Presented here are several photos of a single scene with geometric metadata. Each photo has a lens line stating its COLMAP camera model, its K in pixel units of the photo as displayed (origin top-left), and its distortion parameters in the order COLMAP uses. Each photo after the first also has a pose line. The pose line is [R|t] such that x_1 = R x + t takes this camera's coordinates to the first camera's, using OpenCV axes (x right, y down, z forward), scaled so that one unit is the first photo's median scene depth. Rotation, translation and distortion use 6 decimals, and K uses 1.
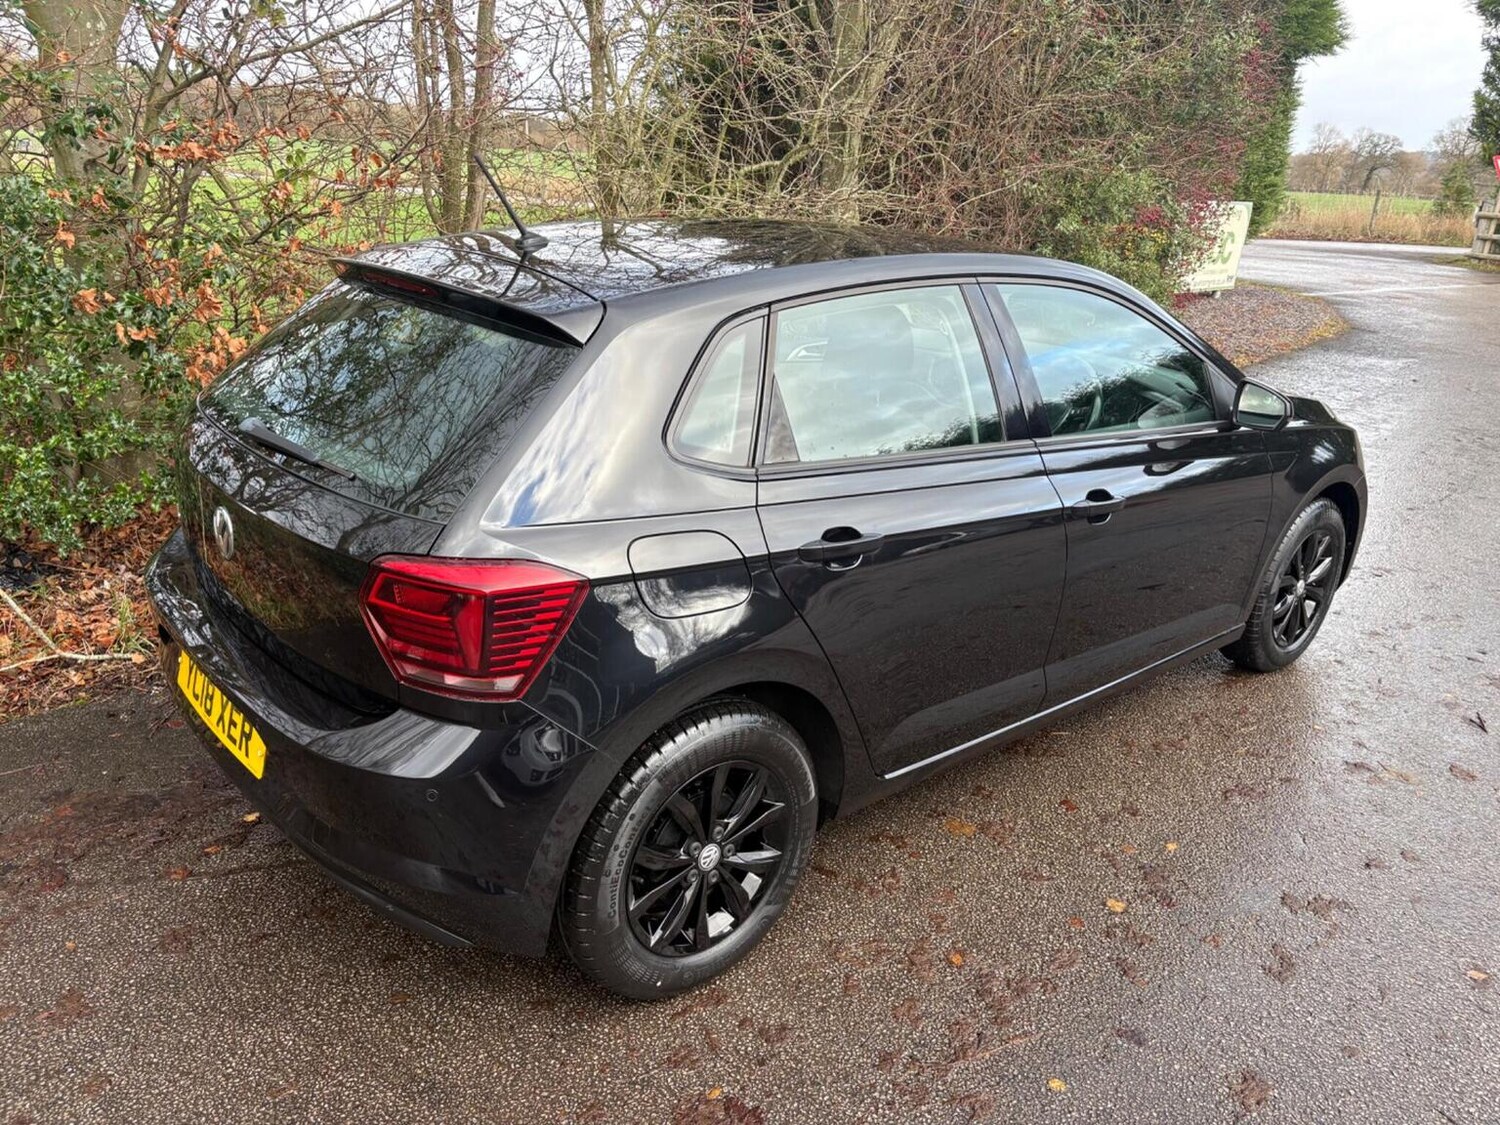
lens RADIAL K [[1144.1, 0, 754.6], [0, 1144.1, 560.8], [0, 0, 1]] dist [0.042612, -0.051409]
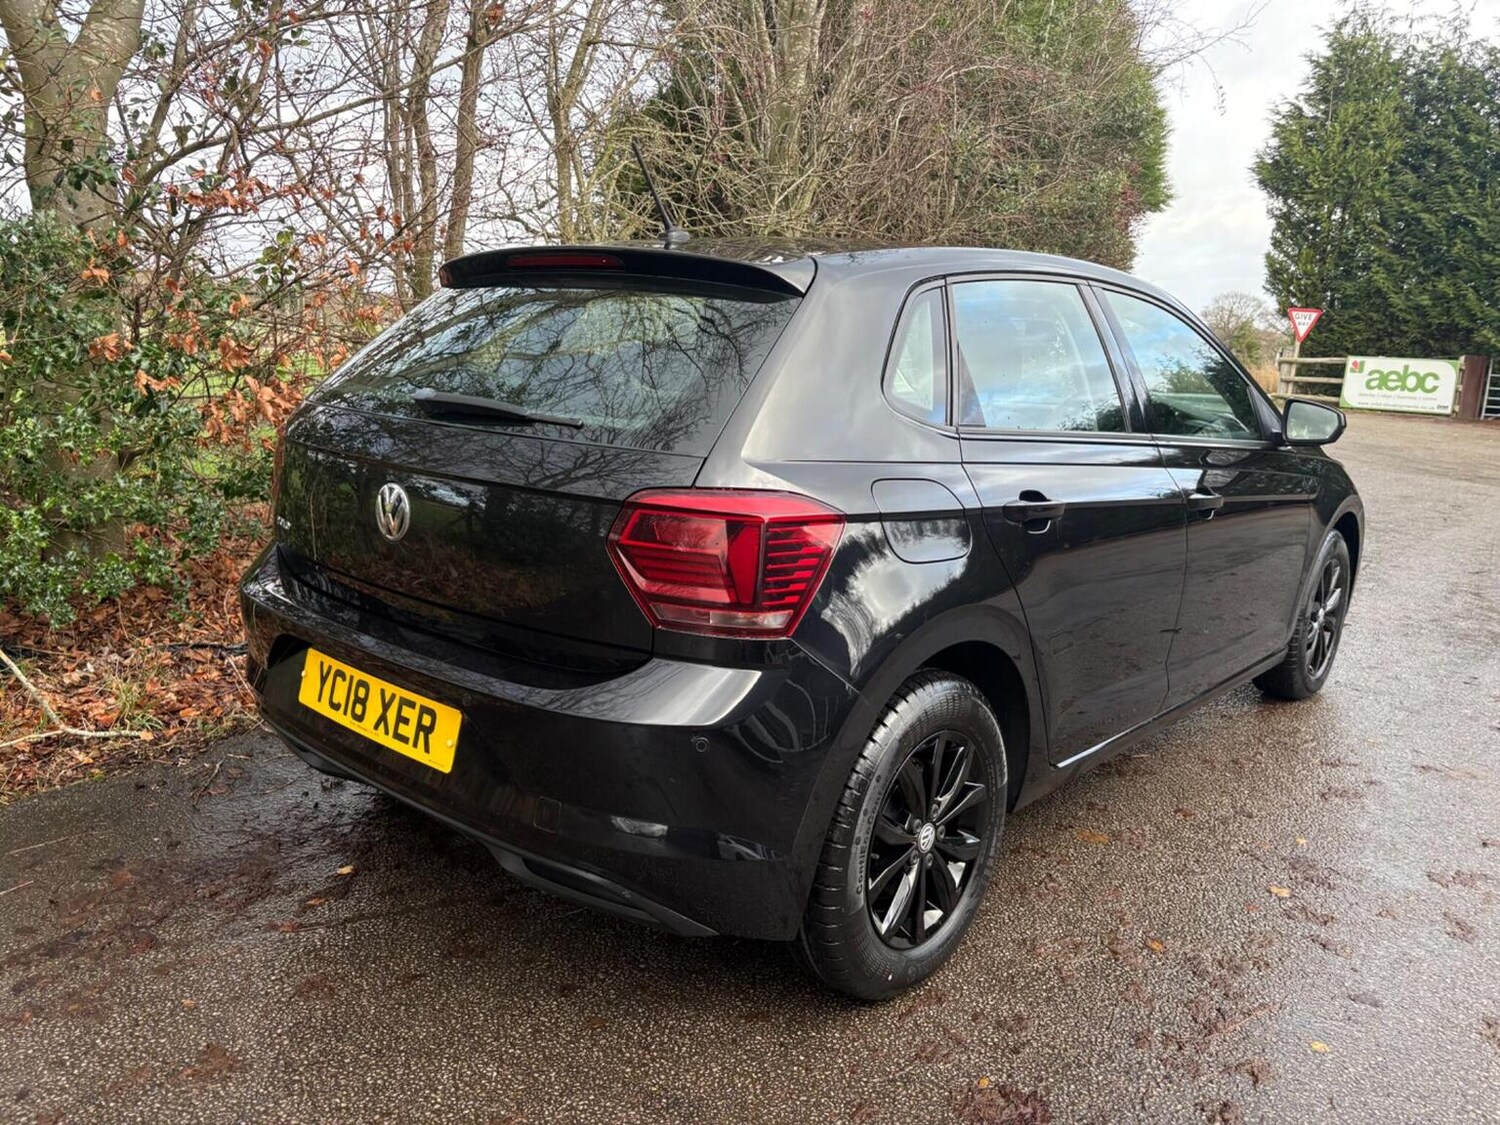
lens RADIAL K [[1141.2, 0, 744.8], [0, 1141.2, 562.7], [0, 0, 1]] dist [0.048710, -0.056124]
pose [[0.990496, -0.030640, 0.134084, -0.277803], [0.049064, 0.989447, -0.136336, 0.141603], [-0.128492, 0.141619, 0.981547, 0.058261]]
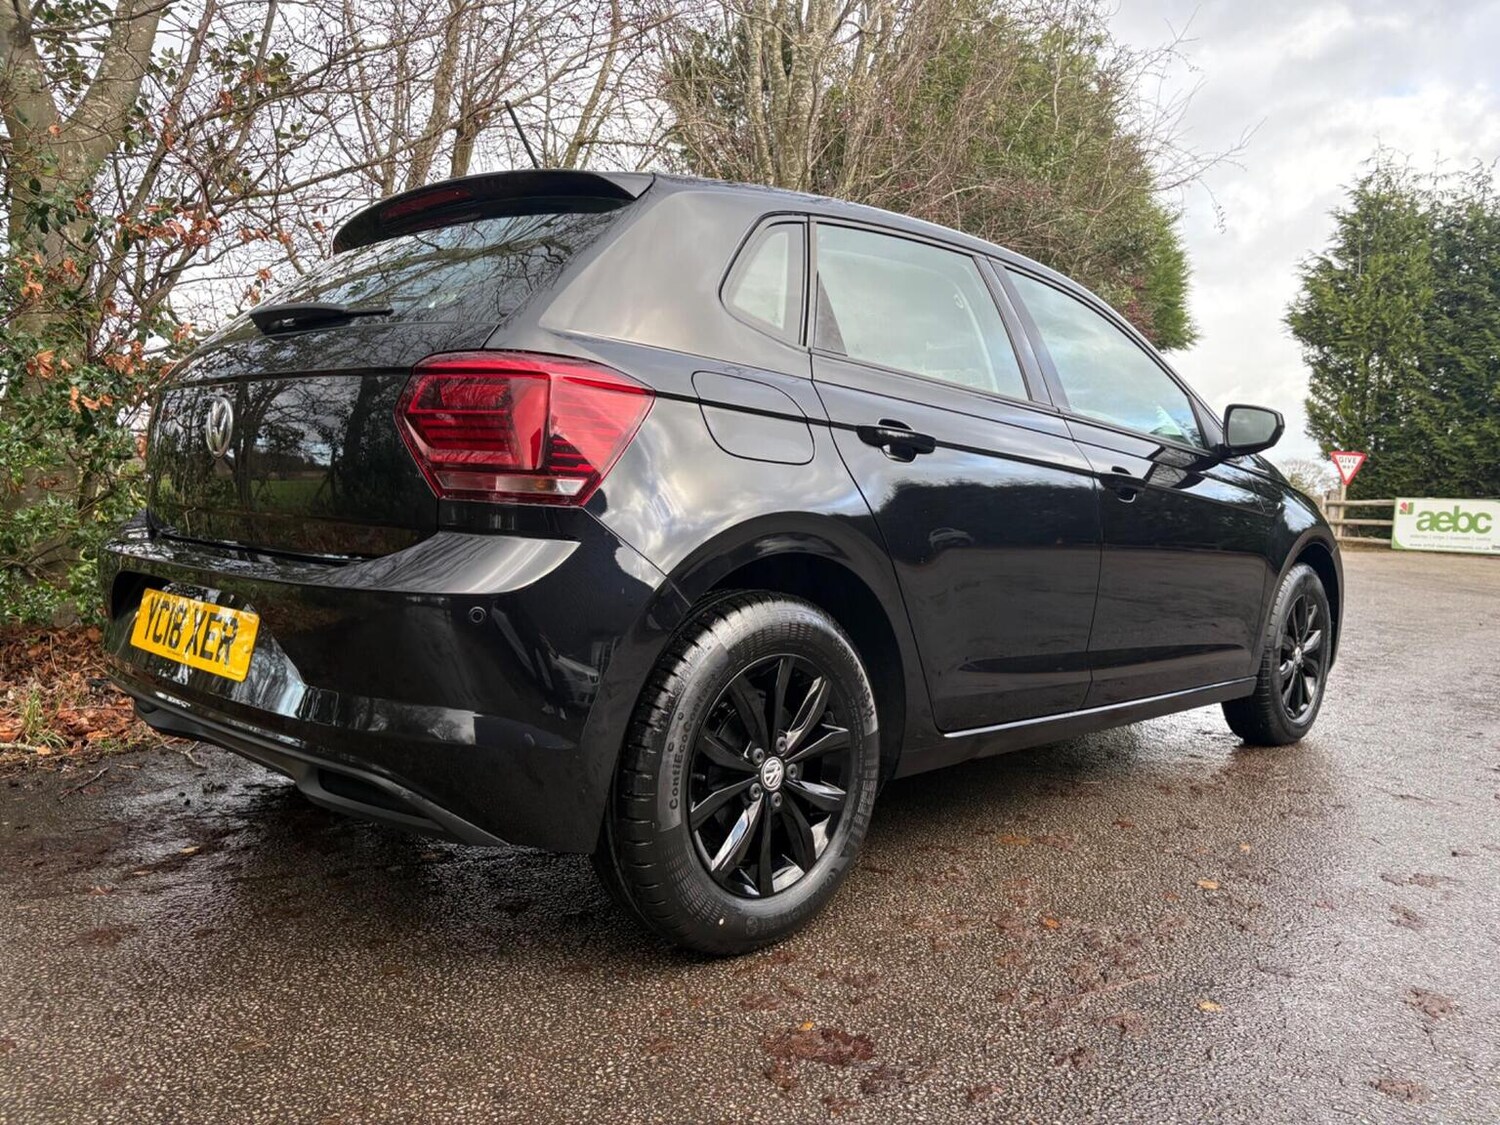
lens RADIAL K [[1144.1, 0, 754.6], [0, 1144.1, 560.8], [0, 0, 1]] dist [0.042612, -0.051409]
pose [[0.995662, -0.013863, 0.092010, -0.117296], [0.039519, 0.958223, -0.283279, 0.315709], [-0.084239, 0.285687, 0.954614, 0.122372]]
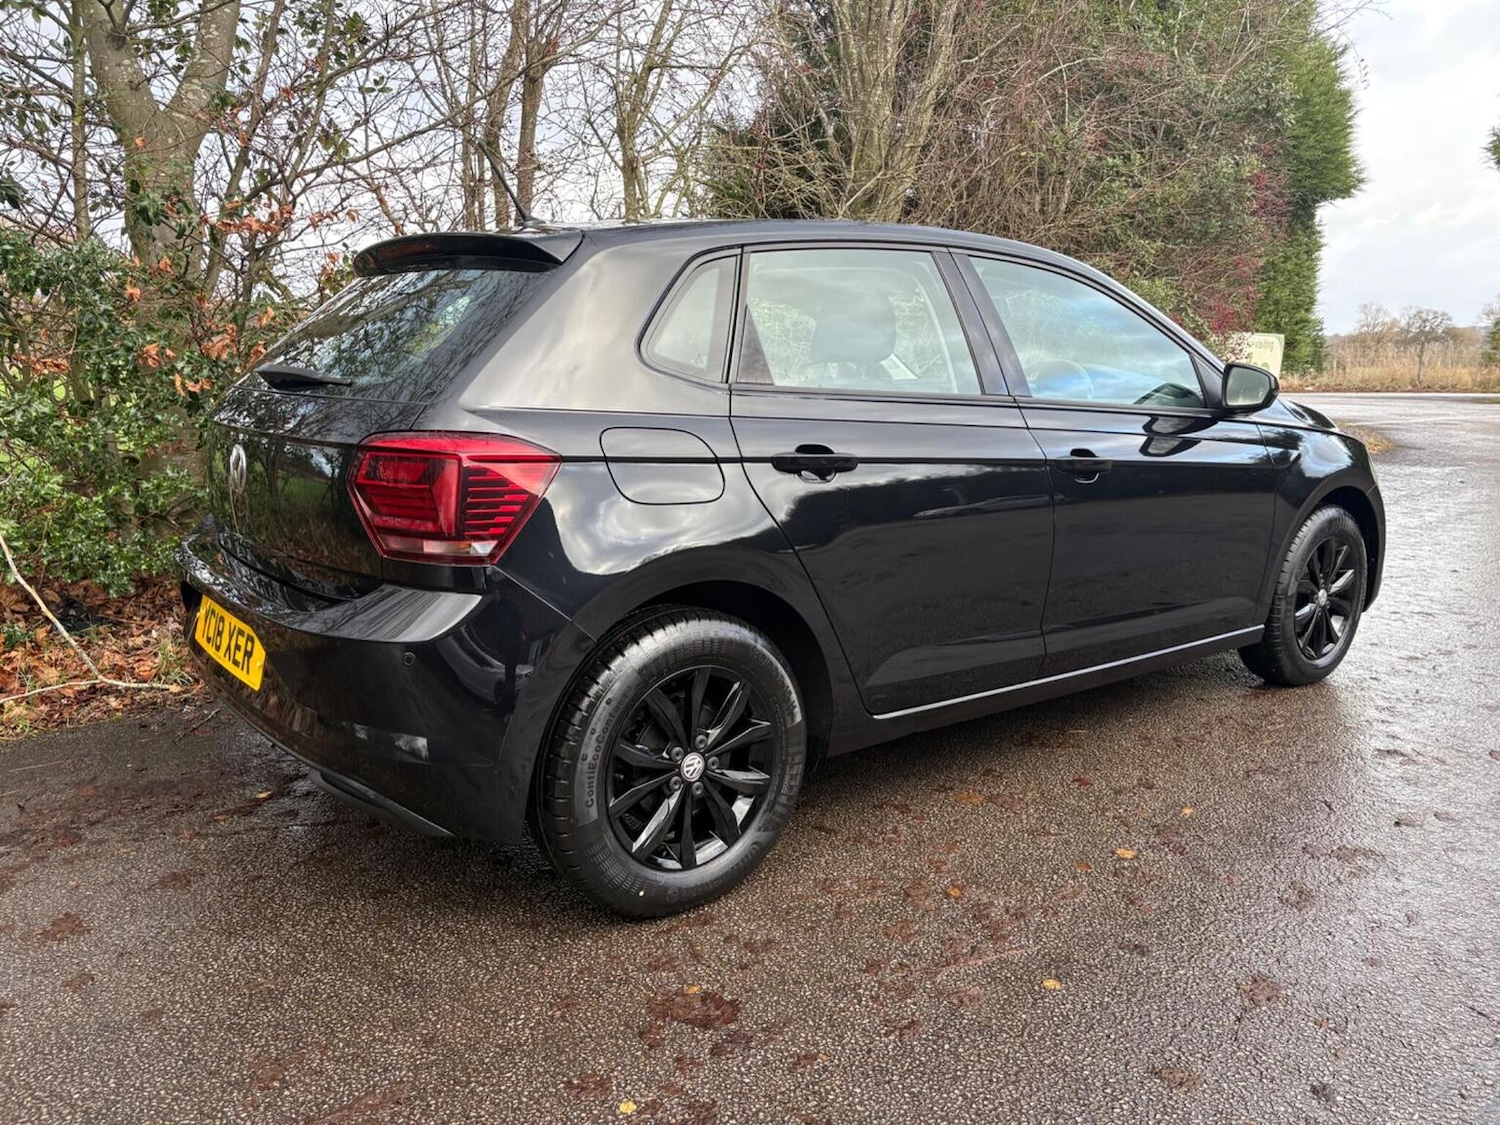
lens RADIAL K [[1144.7, 0, 749.4], [0, 1144.7, 557.0], [0, 0, 1]] dist [0.035027, -0.037614]
pose [[0.997754, -0.029962, -0.059903, 0.068492], [0.019482, 0.985520, -0.168434, 0.223815], [0.064083, 0.166888, 0.983891, -0.010512]]
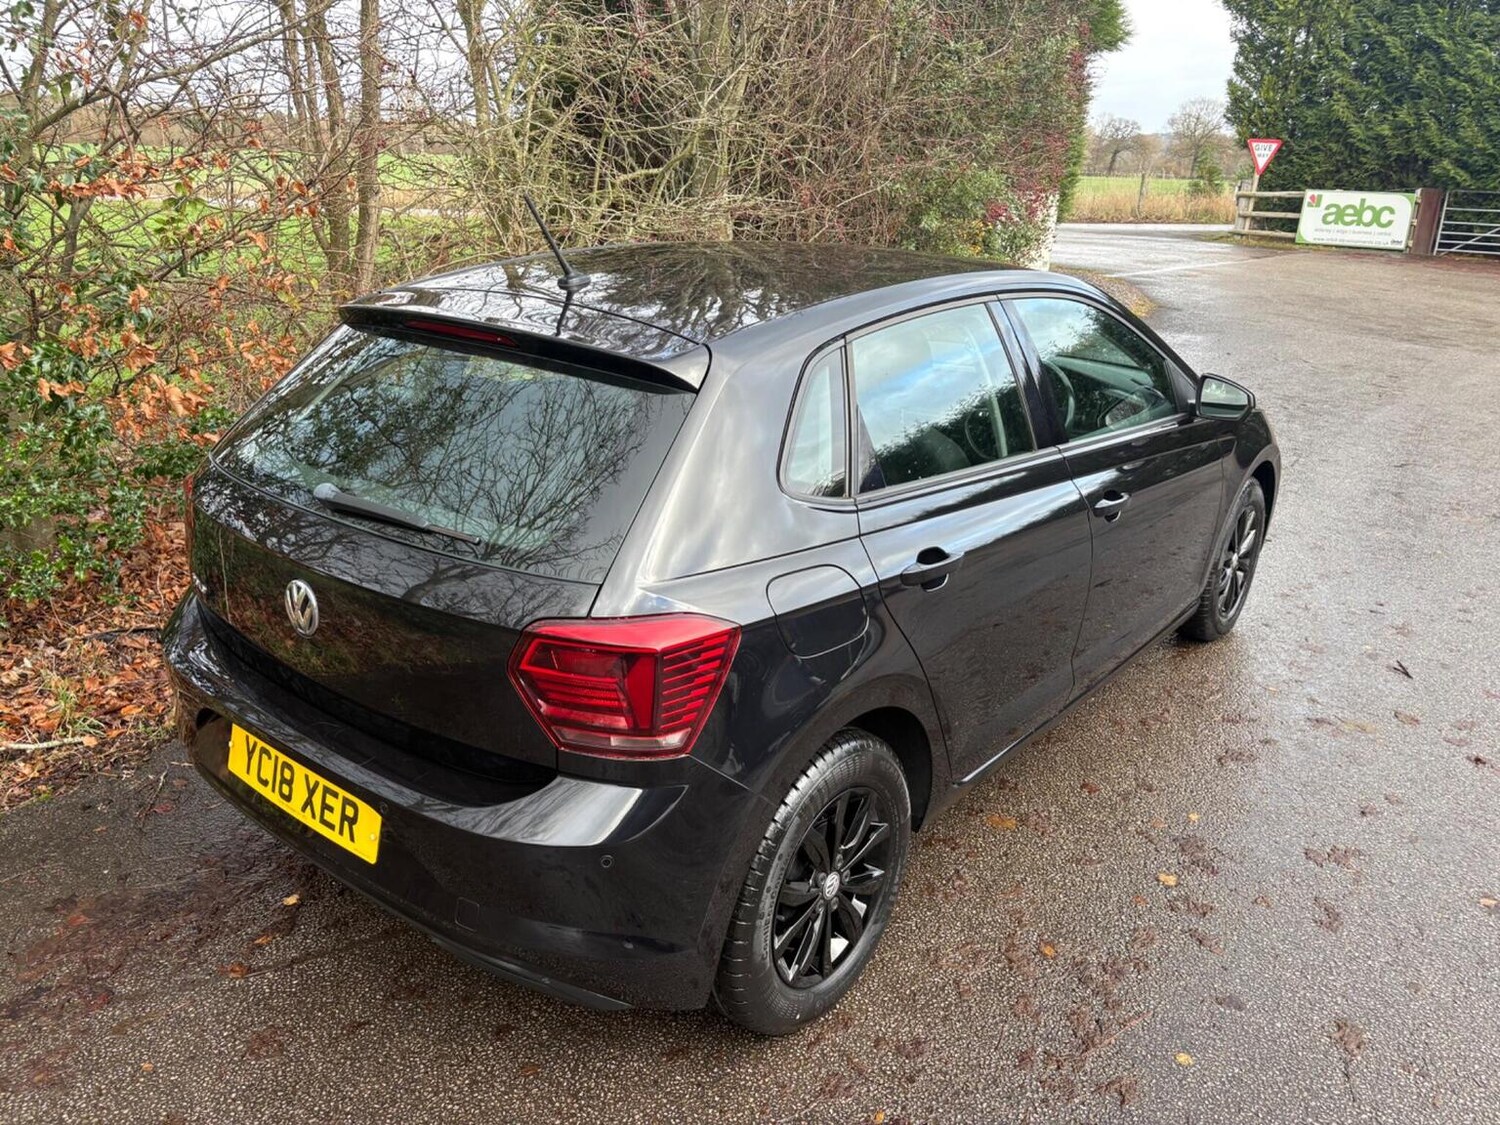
lens RADIAL K [[1141.2, 0, 744.8], [0, 1141.2, 562.7], [0, 0, 1]] dist [0.048710, -0.056124]
pose [[0.984059, -0.081608, 0.158012, -0.227382], [0.080594, 0.996665, 0.012827, -0.039313], [-0.158532, 0.000112, 0.987354, 0.015247]]
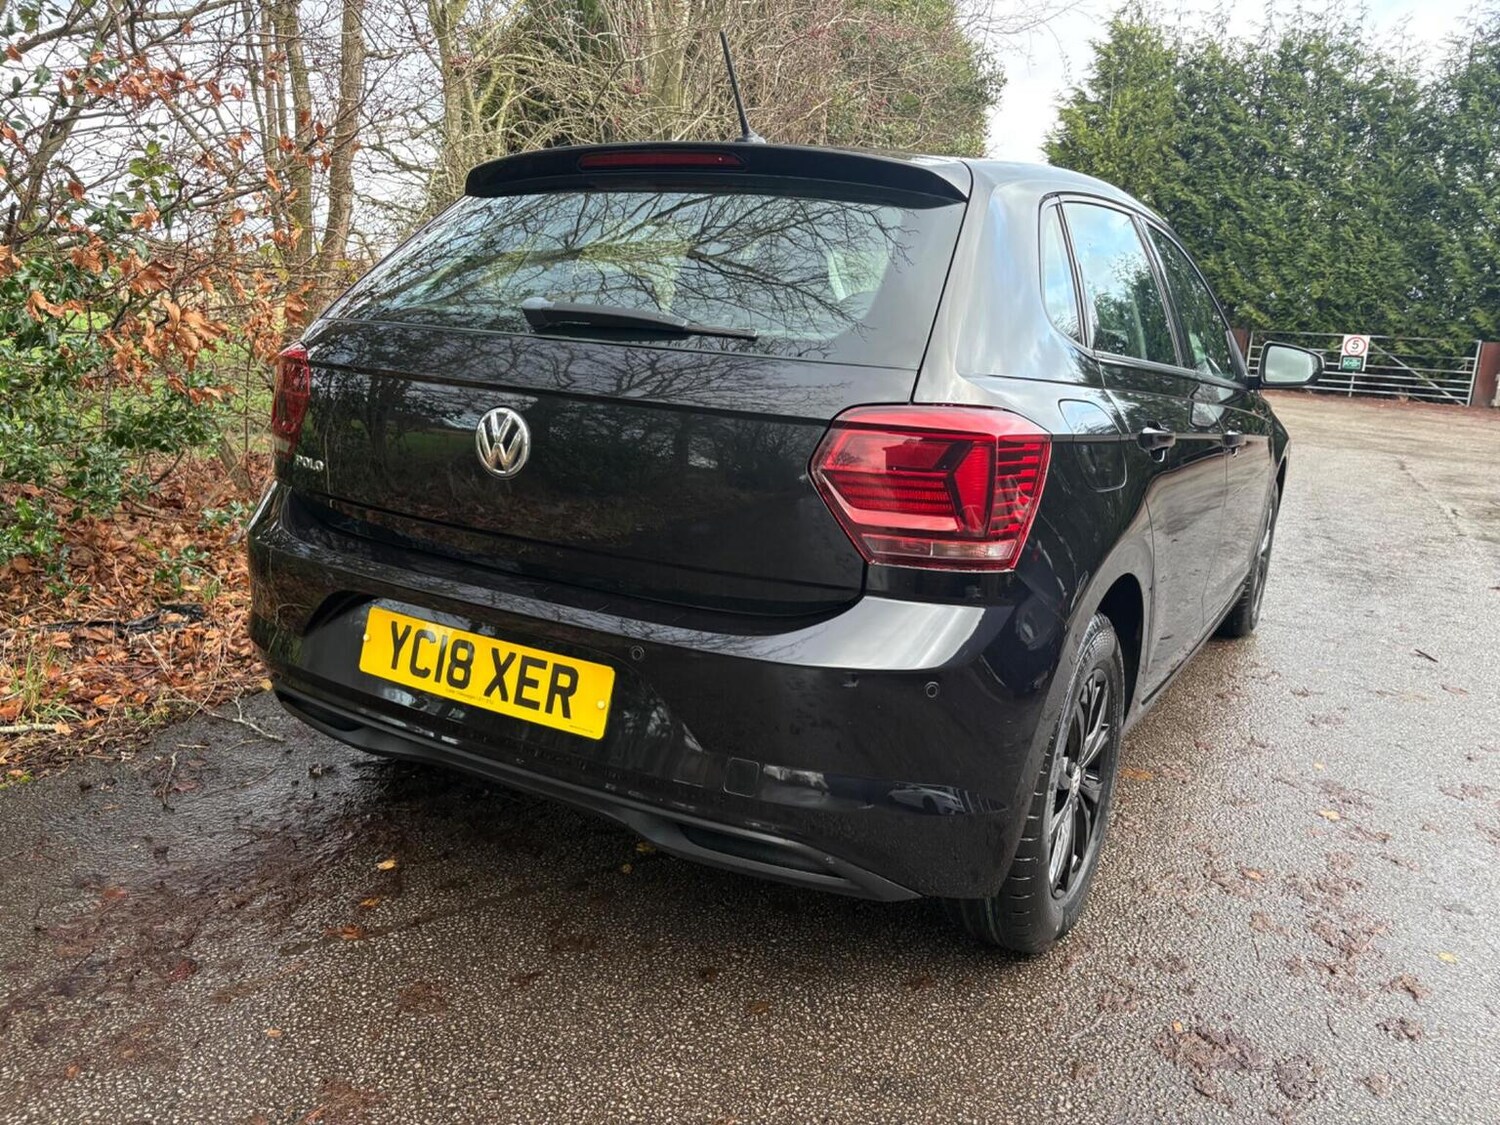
lens RADIAL K [[1142.3, 0, 763.0], [0, 1142.3, 566.5], [0, 0, 1]] dist [0.047520, -0.056745]
pose [[0.943092, -0.060492, 0.326983, -0.503679], [0.095909, 0.991009, -0.093286, 0.137826], [-0.318400, 0.119338, 0.940415, 0.190887]]
